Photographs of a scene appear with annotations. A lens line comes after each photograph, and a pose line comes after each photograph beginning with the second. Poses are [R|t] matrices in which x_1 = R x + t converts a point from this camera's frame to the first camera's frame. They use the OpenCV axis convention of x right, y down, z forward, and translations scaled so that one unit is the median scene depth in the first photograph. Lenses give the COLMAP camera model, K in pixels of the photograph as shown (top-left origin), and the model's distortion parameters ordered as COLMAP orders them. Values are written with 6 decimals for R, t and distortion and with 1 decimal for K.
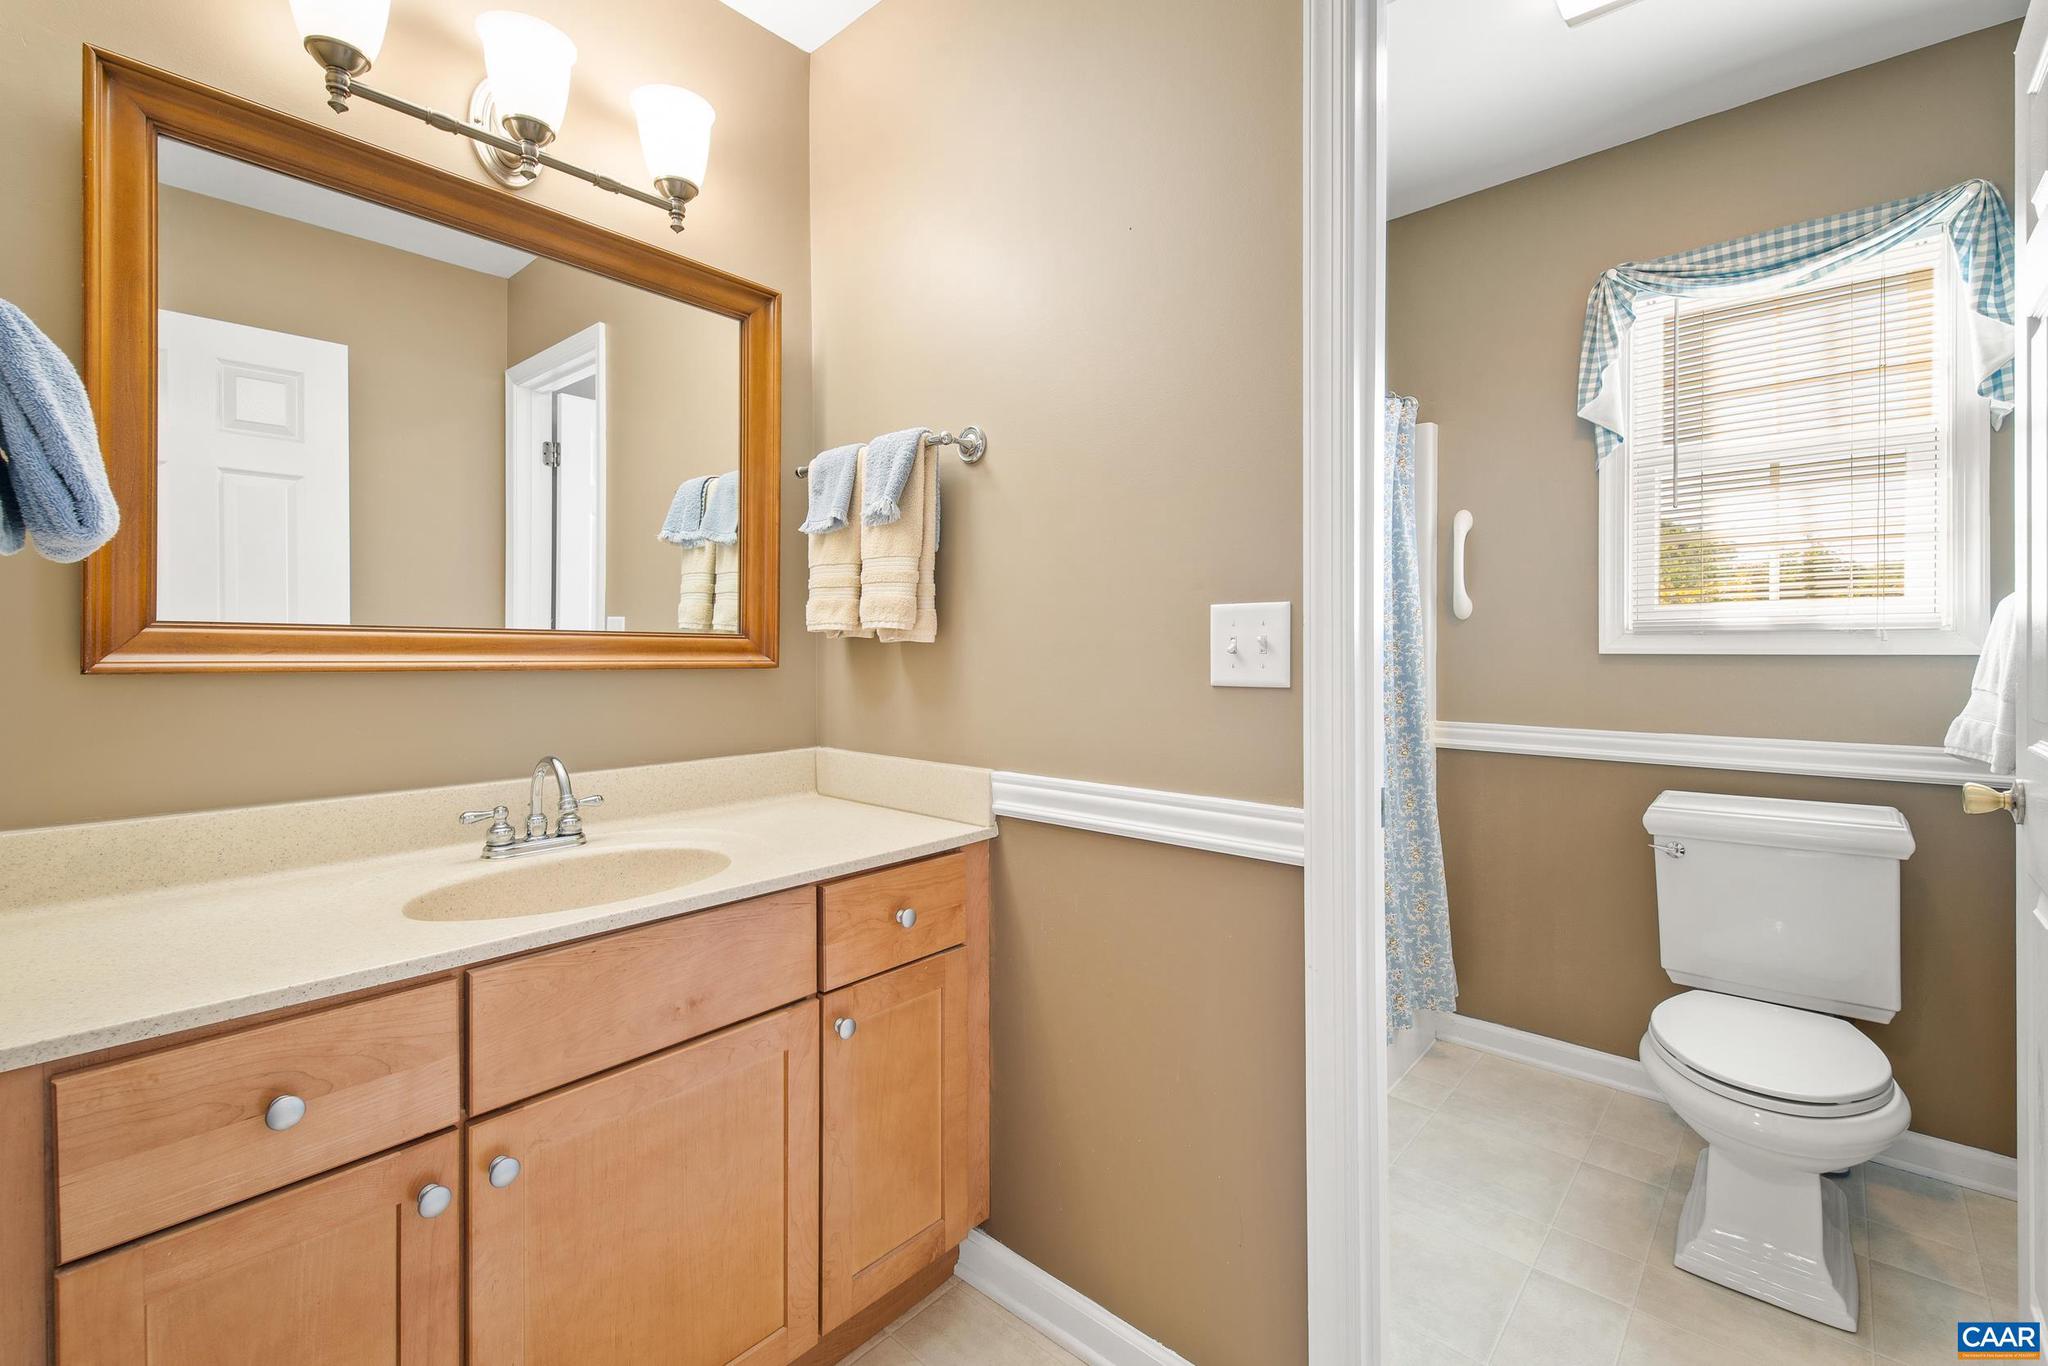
lens RADIAL K [[888.0, 0, 1018.8], [0, 888.0, 640.2], [0, 0, 1]] dist [0.044490, -0.021057]
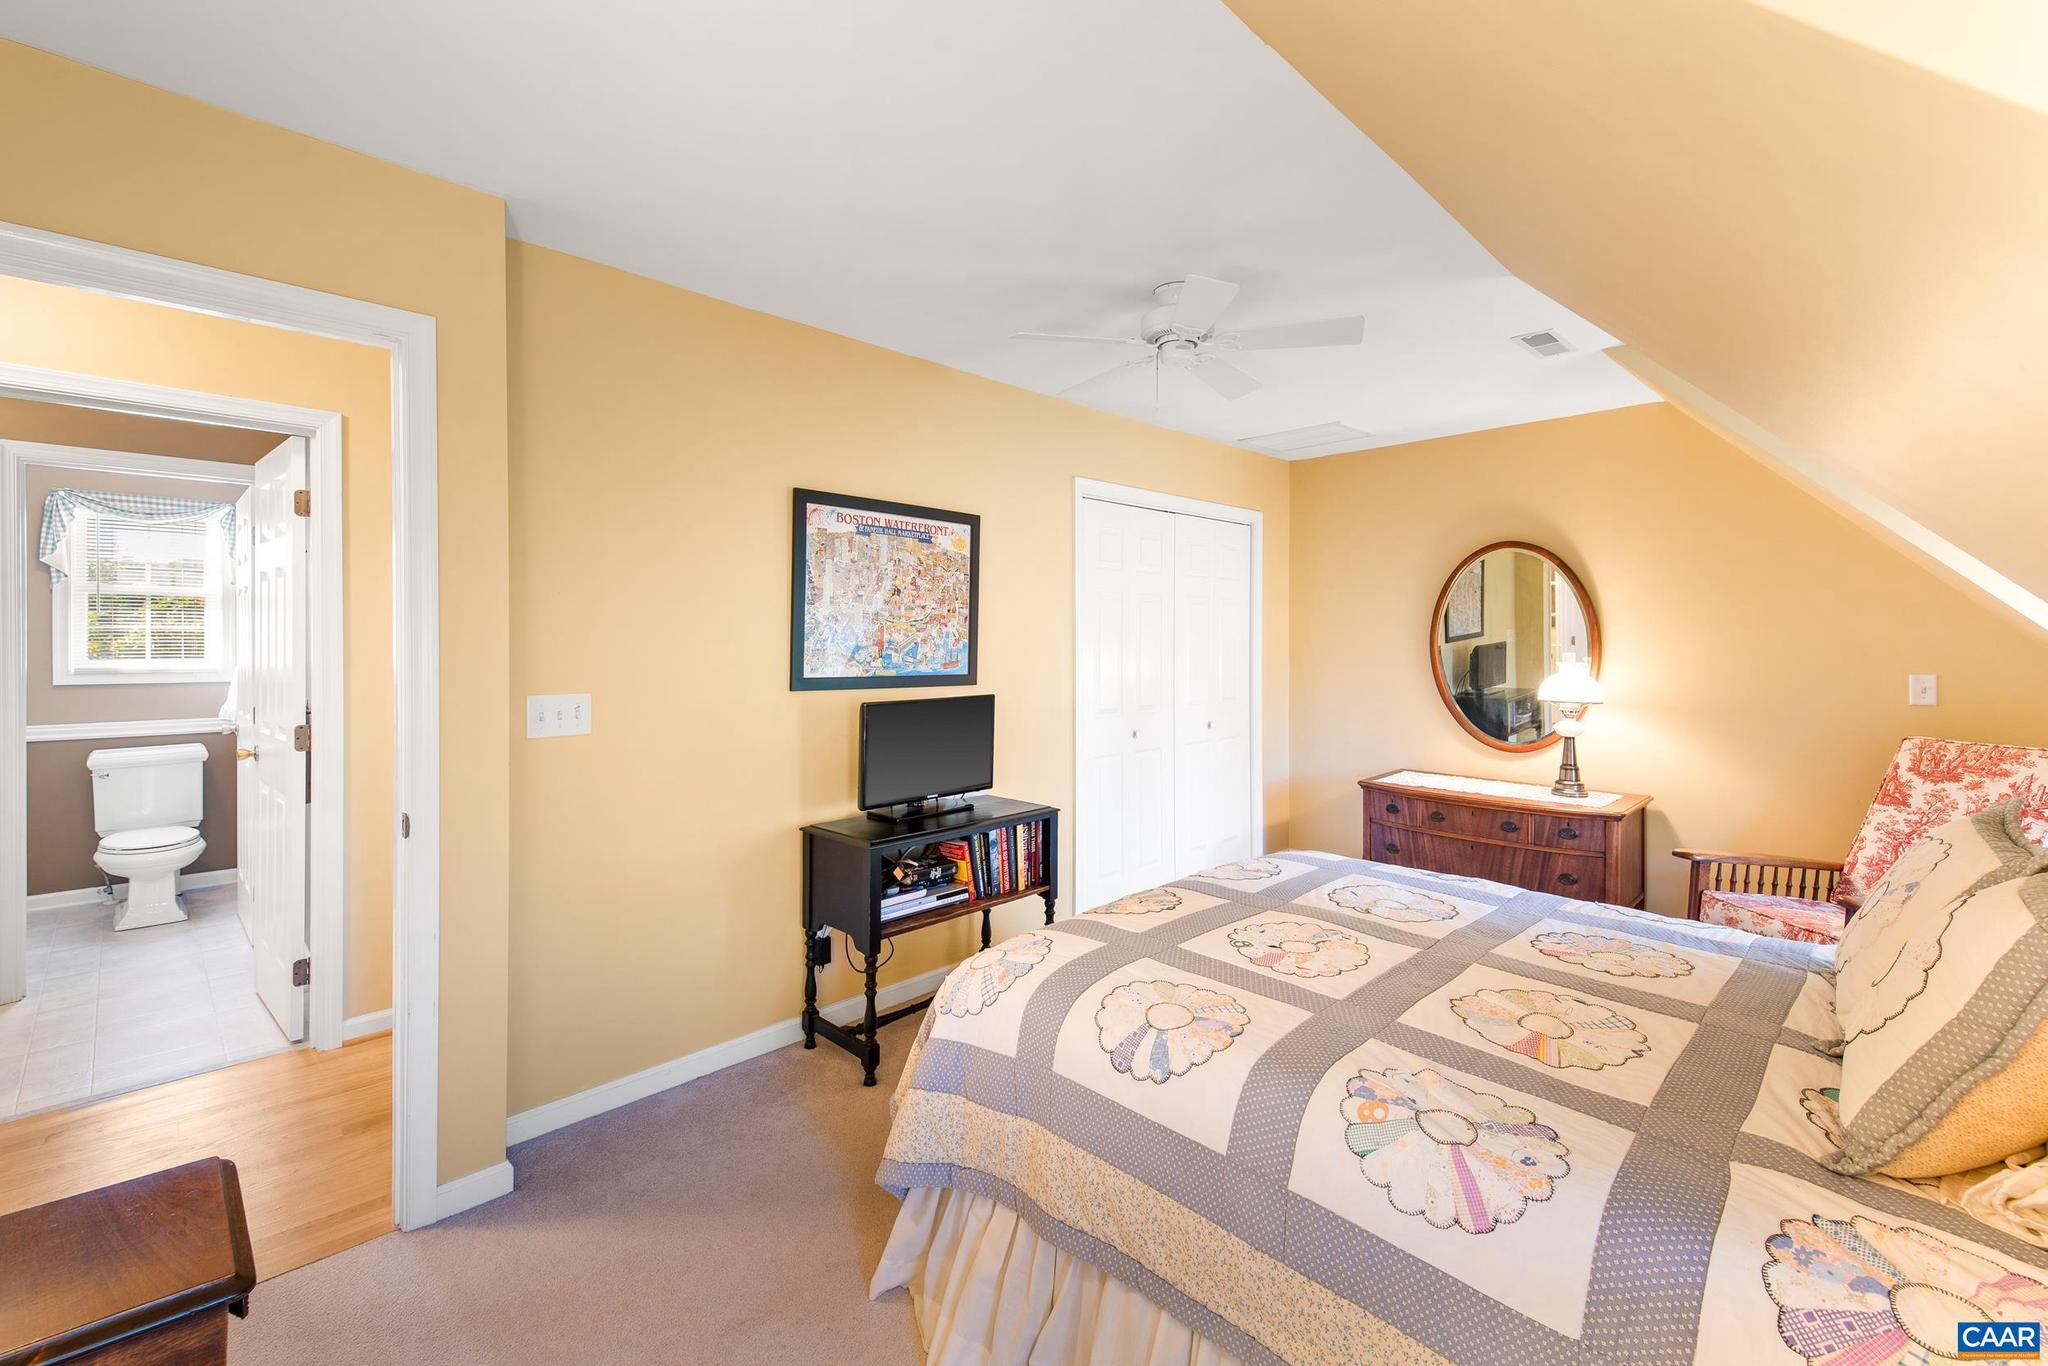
lens RADIAL K [[872.9, 0, 1014.8], [0, 872.9, 657.6], [0, 0, 1]] dist [0.043241, -0.020739]
pose [[0.056997, -0.018422, 0.998204, -1.264636], [-0.013109, 0.999730, 0.019199, -0.118808], [-0.998288, -0.014179, 0.056740, -1.282598]]
